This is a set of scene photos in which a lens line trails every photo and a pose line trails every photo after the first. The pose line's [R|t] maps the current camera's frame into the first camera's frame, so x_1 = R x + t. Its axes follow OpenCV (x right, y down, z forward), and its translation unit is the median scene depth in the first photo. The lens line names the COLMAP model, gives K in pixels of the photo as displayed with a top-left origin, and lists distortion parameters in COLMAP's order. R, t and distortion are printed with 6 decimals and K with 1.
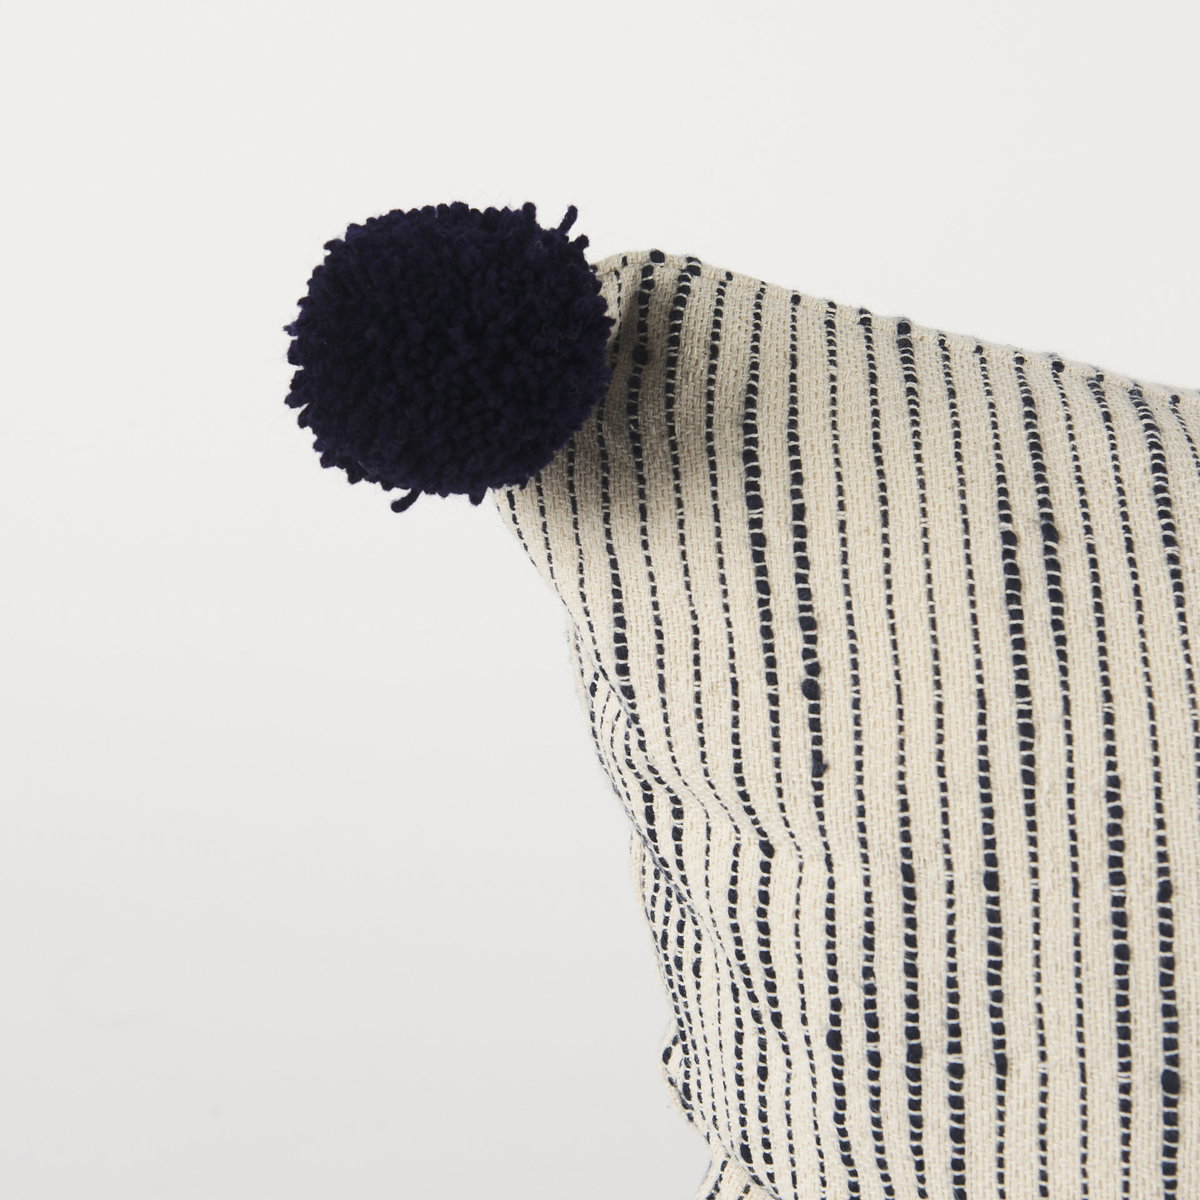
lens RADIAL K [[3945.9, 0, 600.1], [0, 3945.9, 599.3], [0, 0, 1]] dist [0.265452, 0.000000]
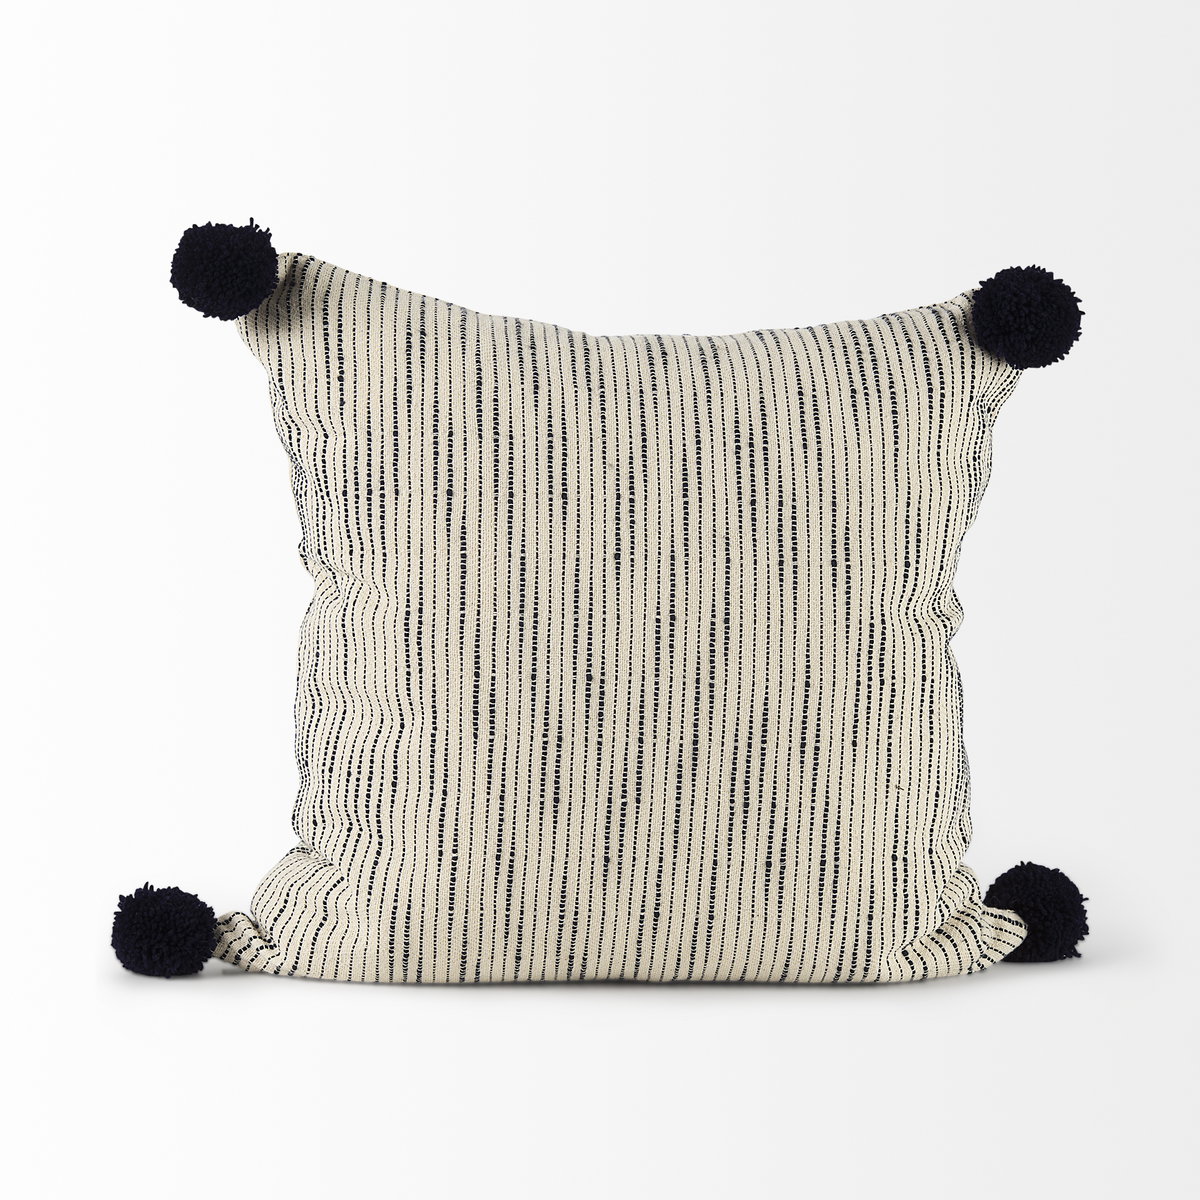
lens RADIAL K [[3945.9, 0, 601.3], [0, 3945.9, 600.0], [0, 0, 1]] dist [0.265452, 0.000000]
pose [[0.999696, 0.018444, -0.016349, 0.302671], [-0.022277, 0.959991, -0.279142, 1.015332], [0.010547, 0.279421, 0.960111, -1.828701]]
